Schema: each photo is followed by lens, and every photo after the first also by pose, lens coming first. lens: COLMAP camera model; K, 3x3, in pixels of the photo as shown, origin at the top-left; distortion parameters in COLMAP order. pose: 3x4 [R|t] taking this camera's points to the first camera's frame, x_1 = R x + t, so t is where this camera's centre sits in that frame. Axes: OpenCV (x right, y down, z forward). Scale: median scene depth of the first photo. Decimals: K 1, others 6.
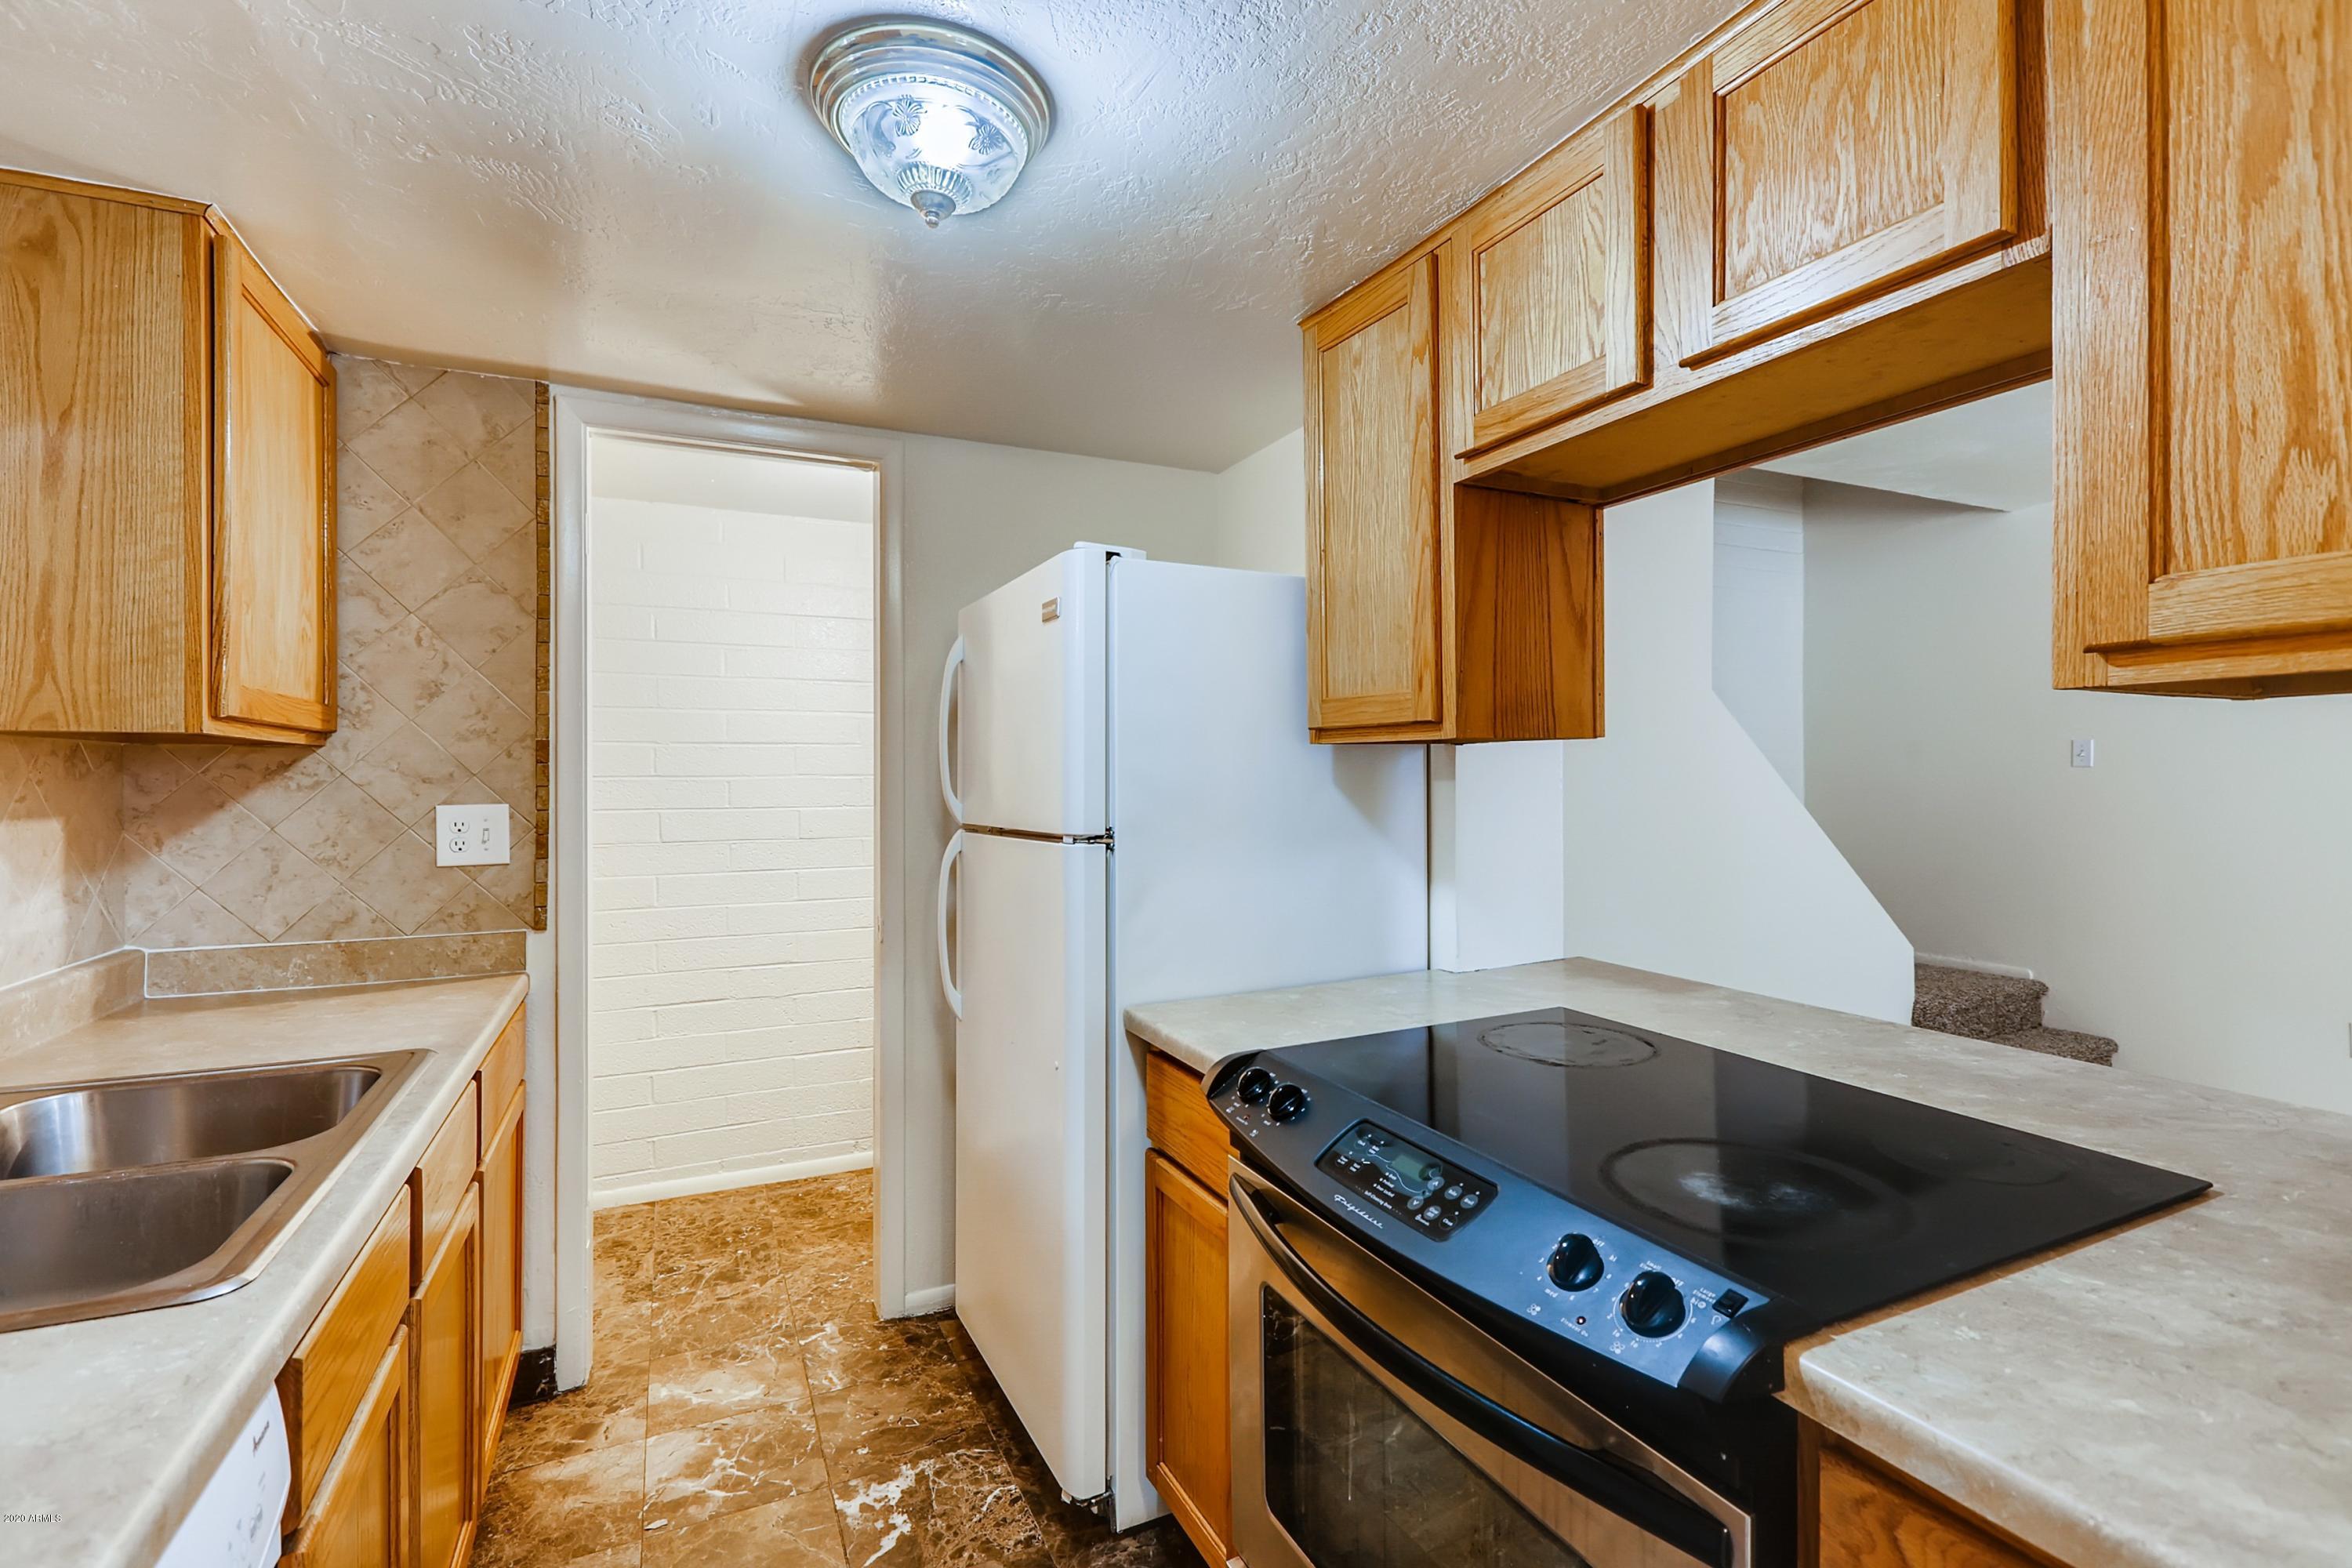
lens RADIAL K [[1081.1, 0, 1175.0], [0, 1081.1, 779.9], [0, 0, 1]] dist [0.019565, -0.005175]
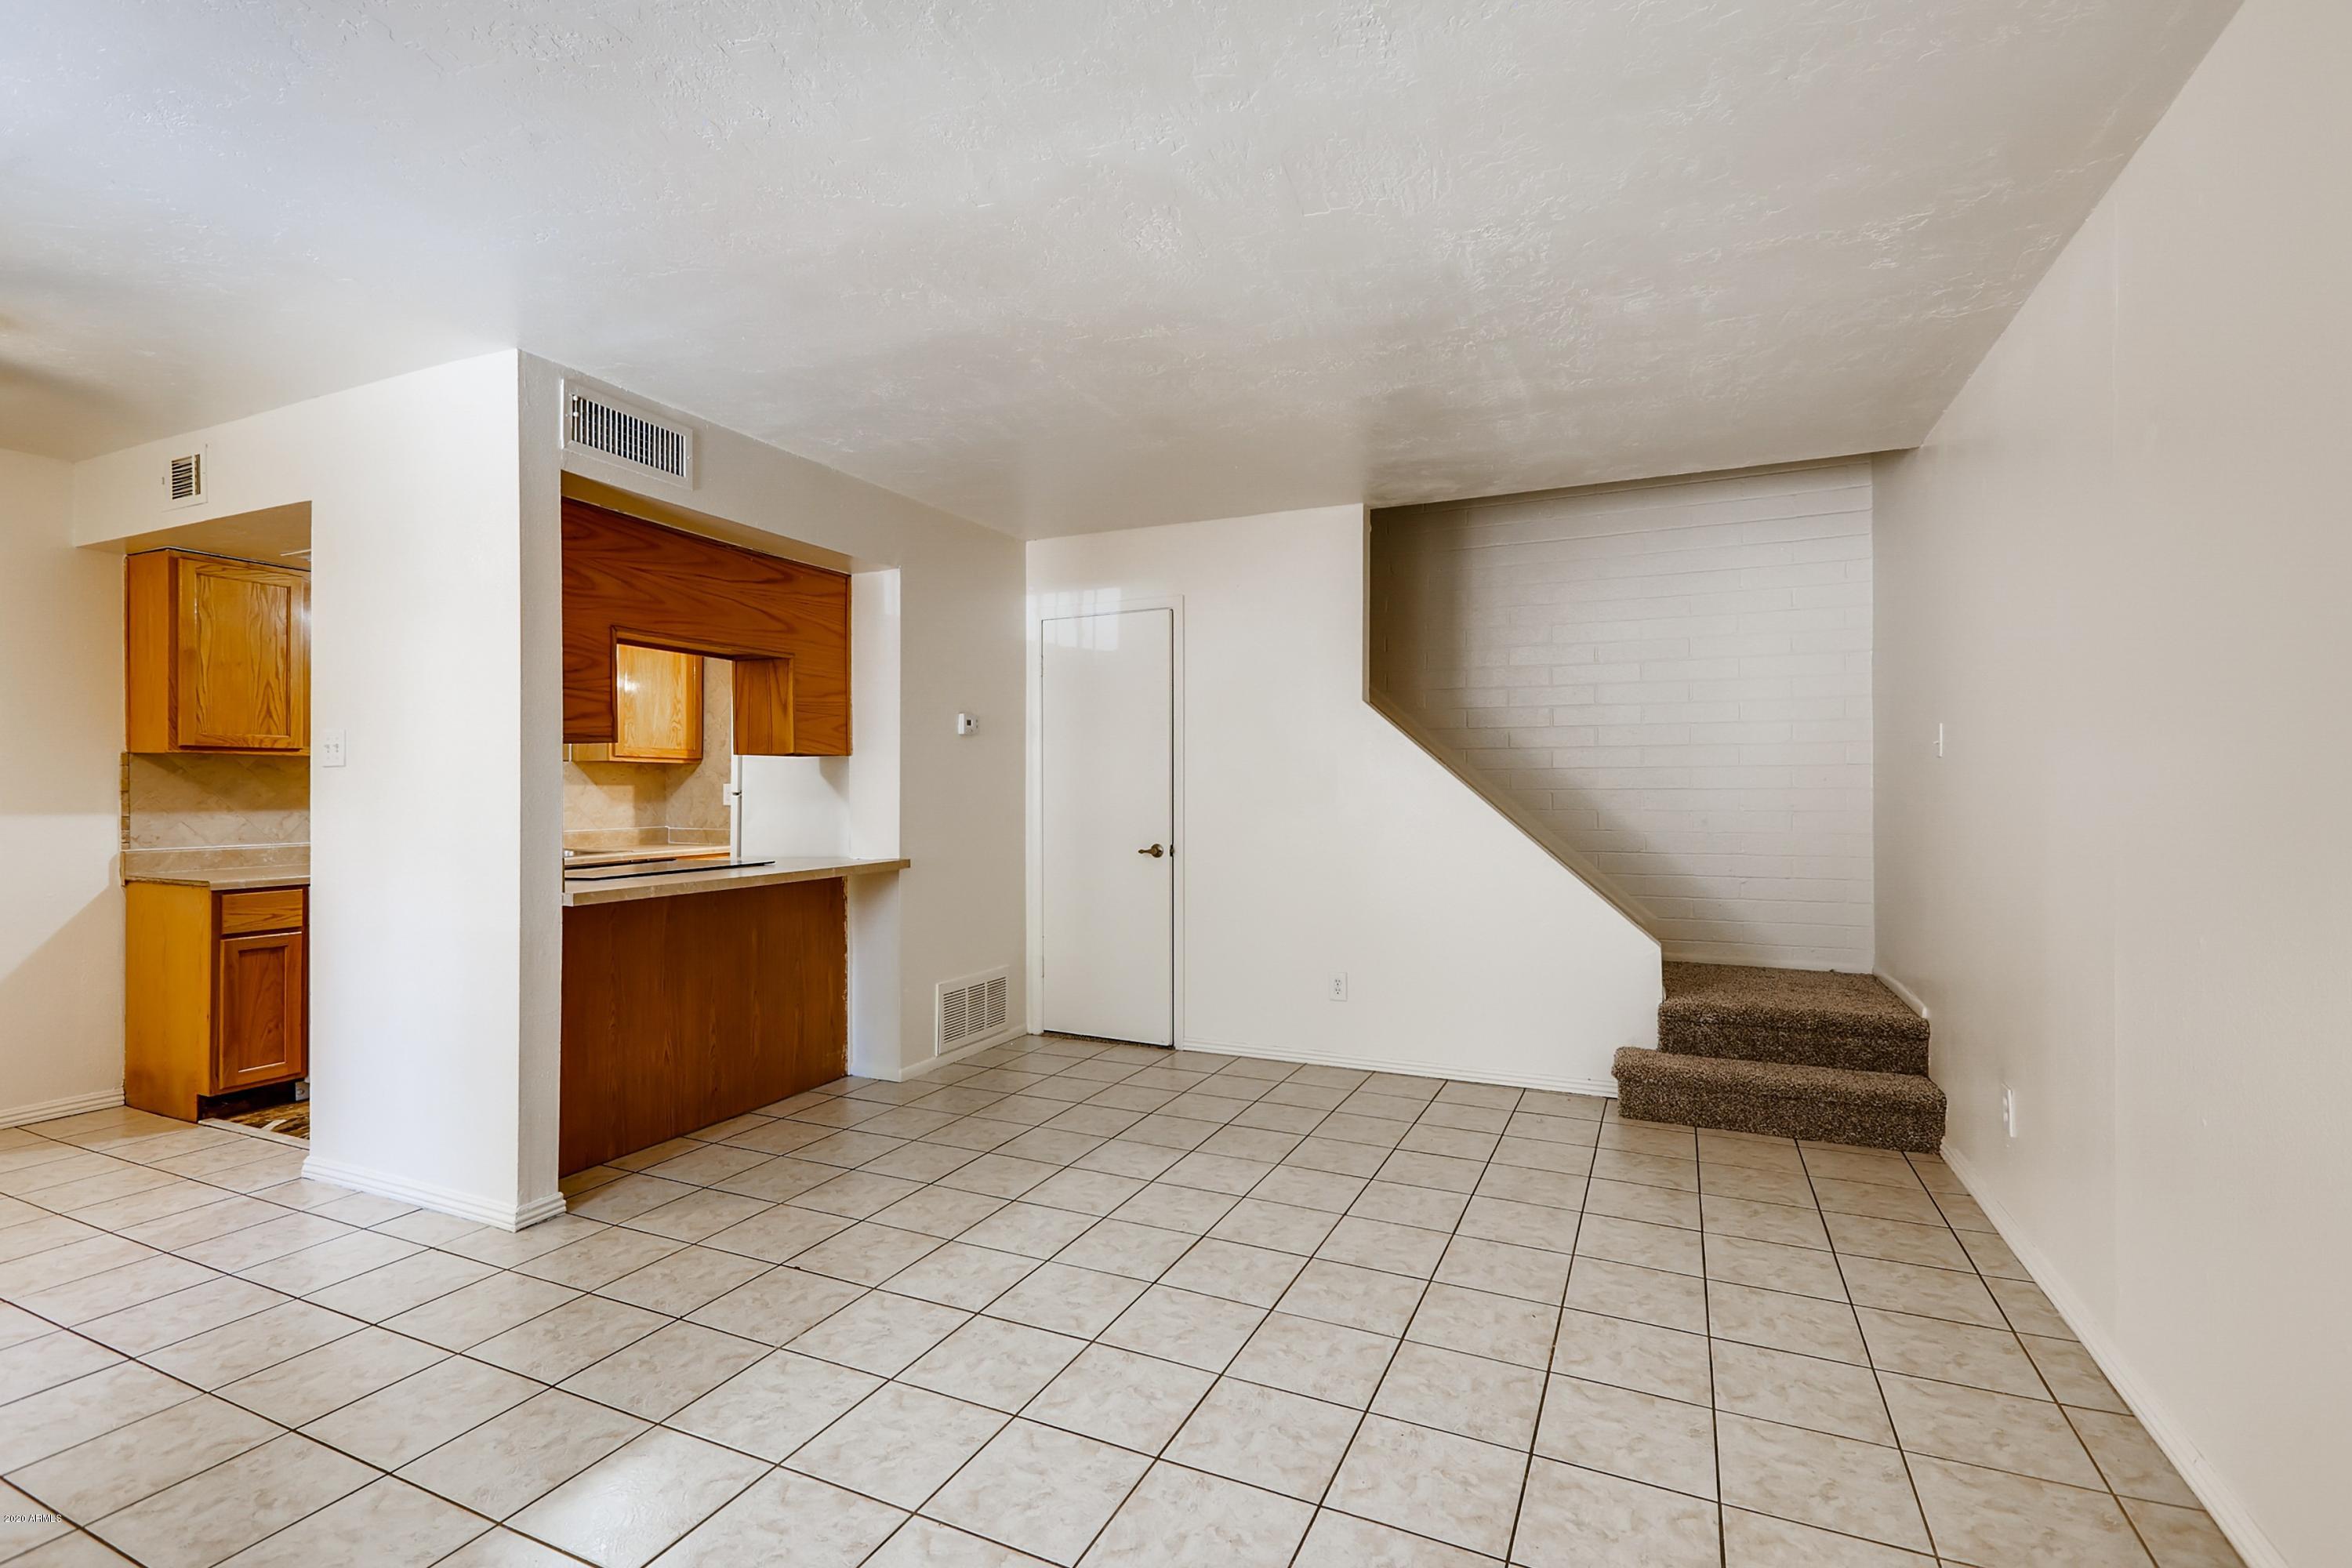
lens RADIAL K [[1081.1, 0, 1163.8], [0, 1081.1, 790.5], [0, 0, 1]] dist [0.019565, -0.005175]
pose [[0.638956, 0.003665, -0.769234, 2.416941], [-0.004231, 0.999990, 0.001250, 0.035013], [0.769232, 0.002456, 0.638965, 0.075781]]
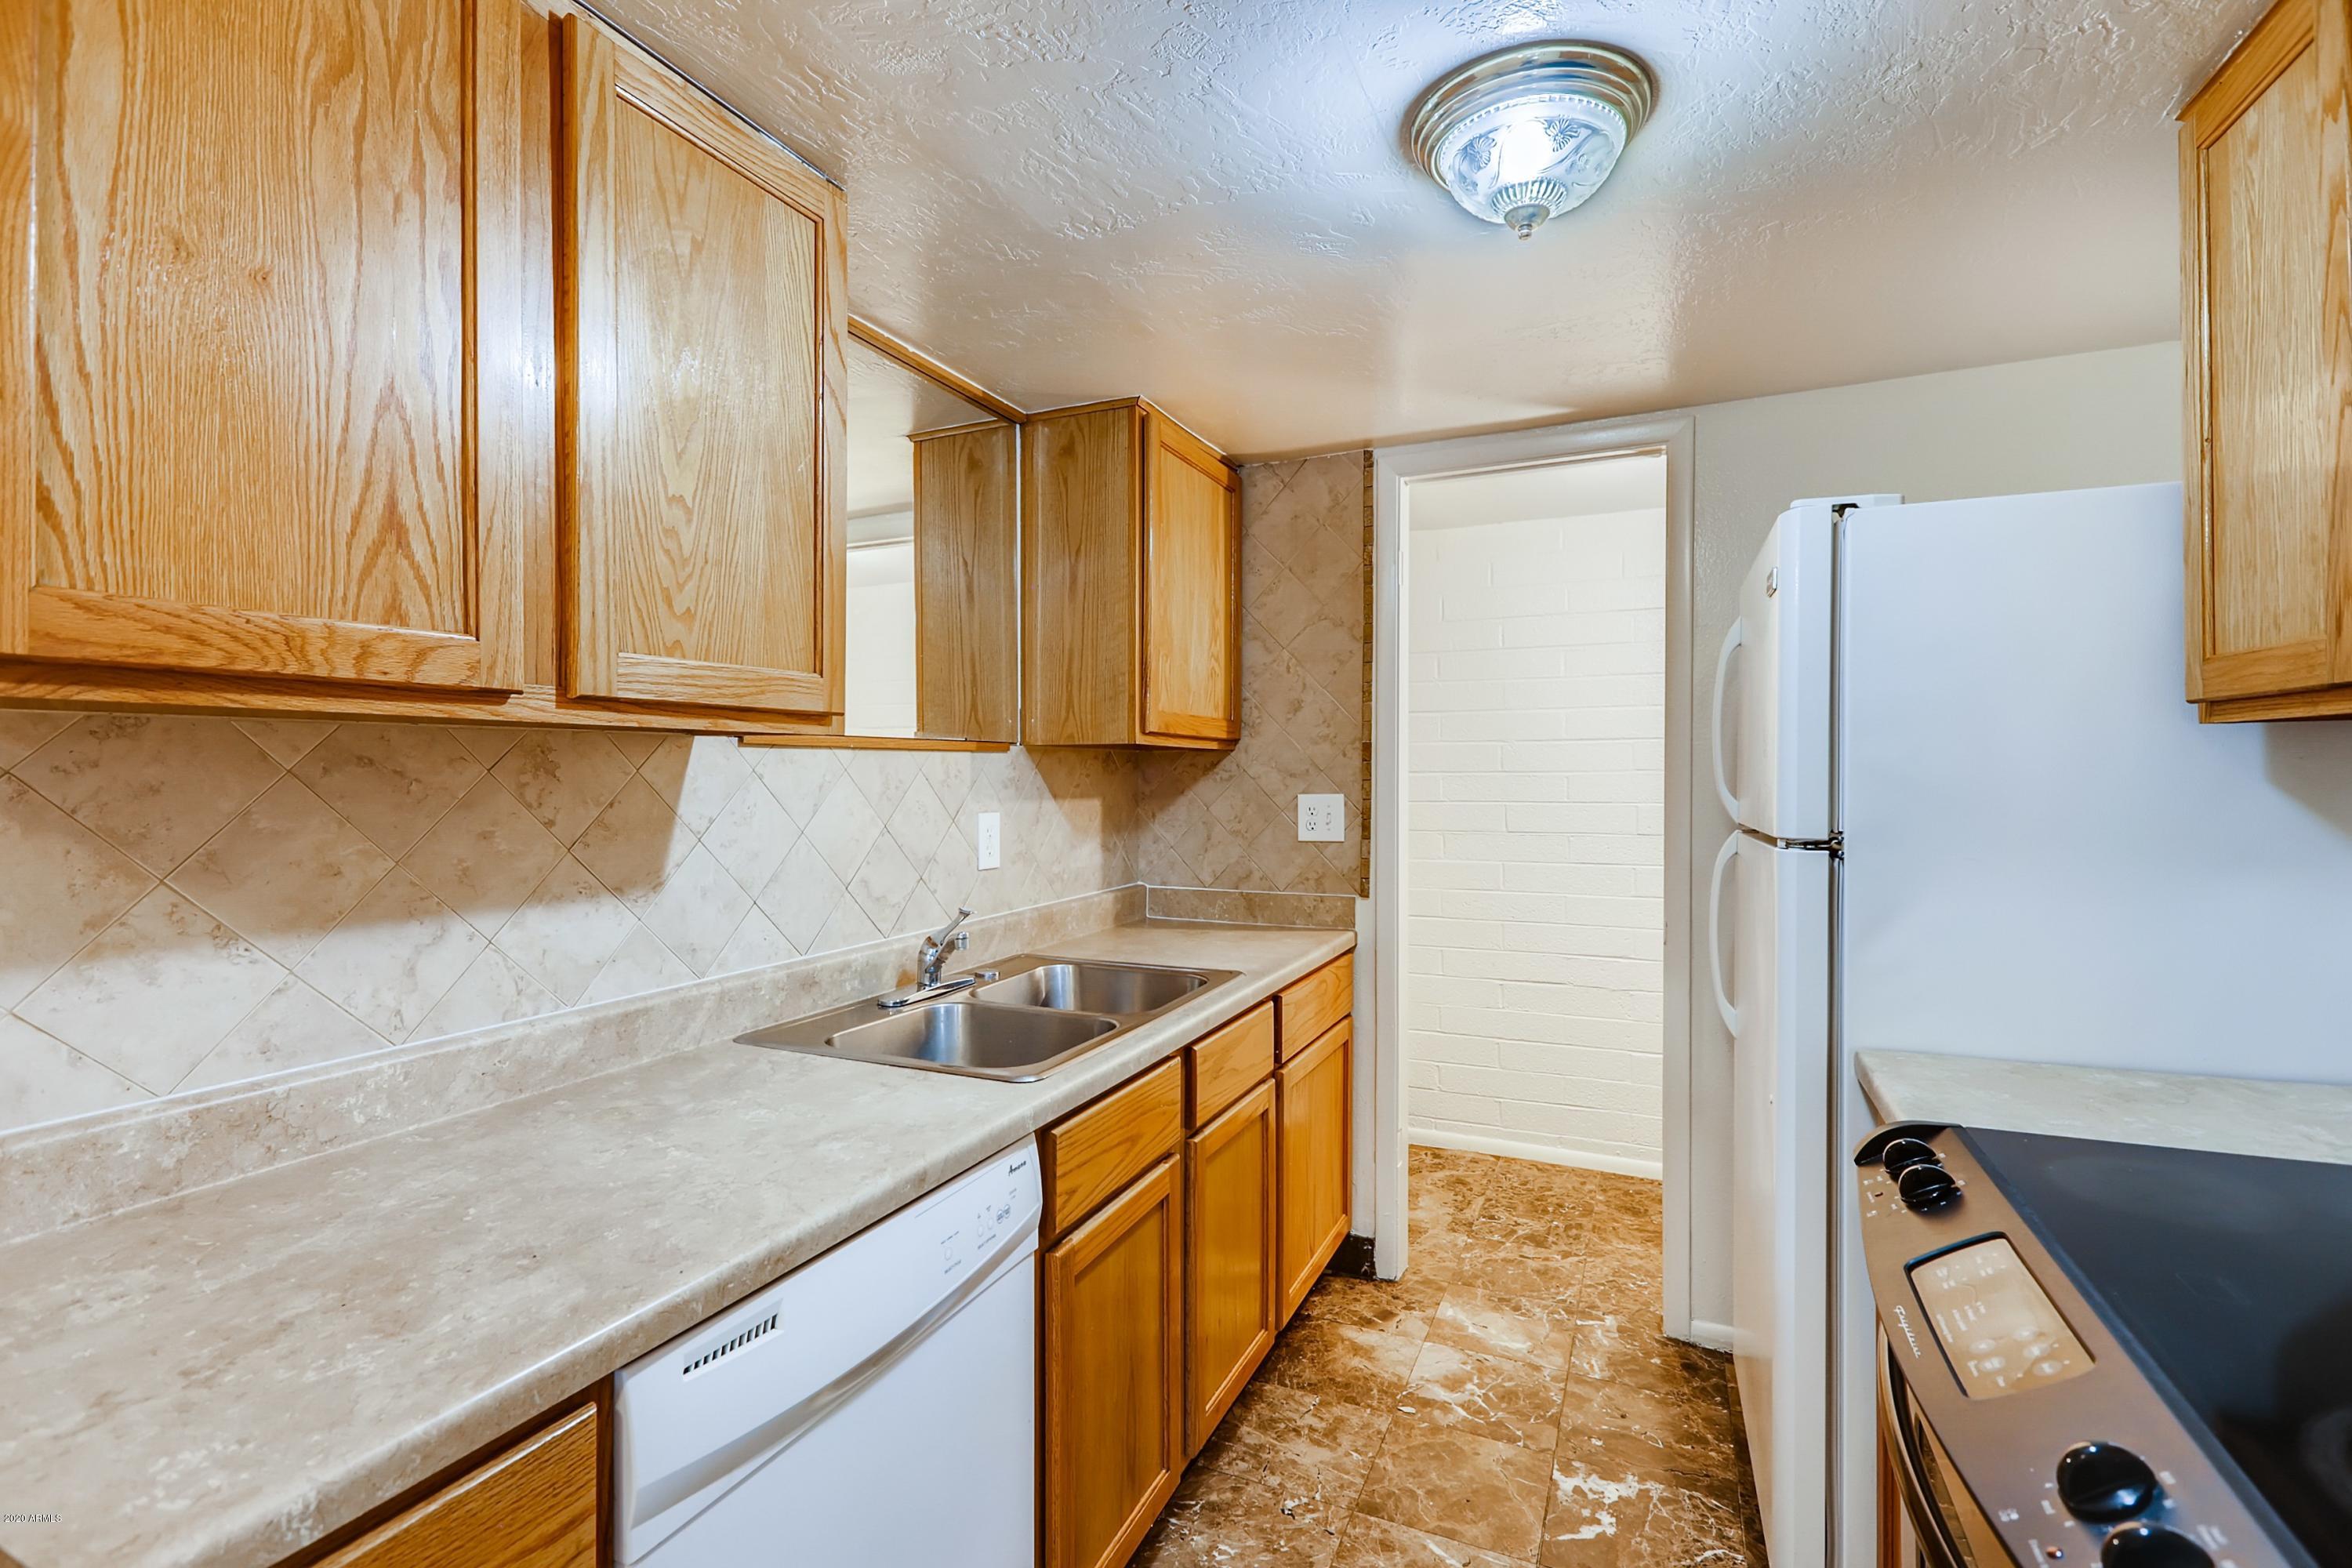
lens RADIAL K [[1081.1, 0, 1159.2], [0, 1081.1, 780.5], [0, 0, 1]] dist [0.019565, -0.005175]
pose [[0.637455, 0.006036, -0.770464, 0.231841], [-0.002750, 0.999981, 0.005559, 0.000414], [0.770482, -0.001425, 0.637460, 0.047893]]
